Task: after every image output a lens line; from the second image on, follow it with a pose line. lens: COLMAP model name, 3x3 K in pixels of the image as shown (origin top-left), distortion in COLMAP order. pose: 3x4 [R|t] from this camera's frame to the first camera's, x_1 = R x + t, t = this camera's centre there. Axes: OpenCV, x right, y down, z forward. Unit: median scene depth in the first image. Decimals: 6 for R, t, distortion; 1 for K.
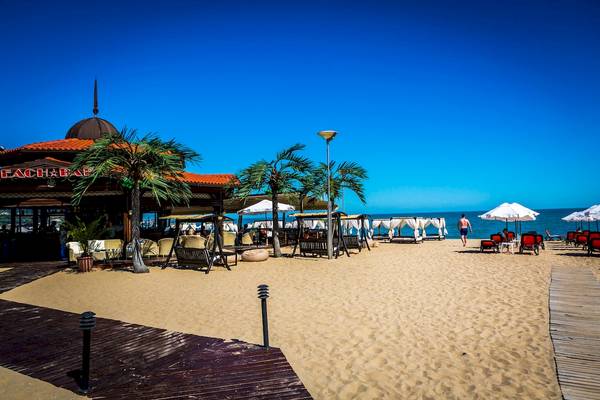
lens RADIAL K [[452.8, 0, 300.0], [0, 452.8, 200.0], [0, 0, 1]] dist [-0.006384, 0.000142]
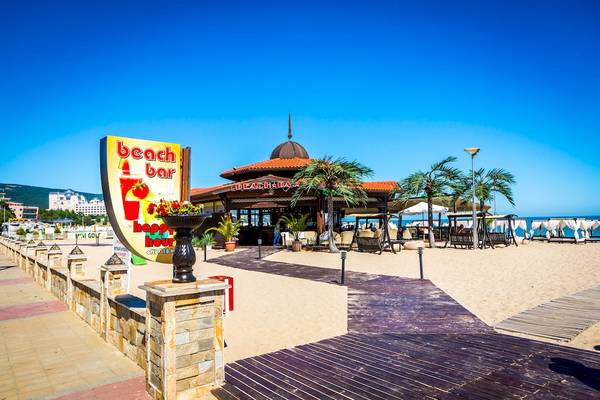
lens RADIAL K [[452.8, 0, 300.0], [0, 452.8, 200.0], [0, 0, 1]] dist [-0.006384, 0.000142]
pose [[0.942159, -0.006454, -0.335104, 0.026234], [0.005009, 0.999974, -0.005174, -0.002498], [0.335129, 0.003196, 0.942167, -0.309931]]
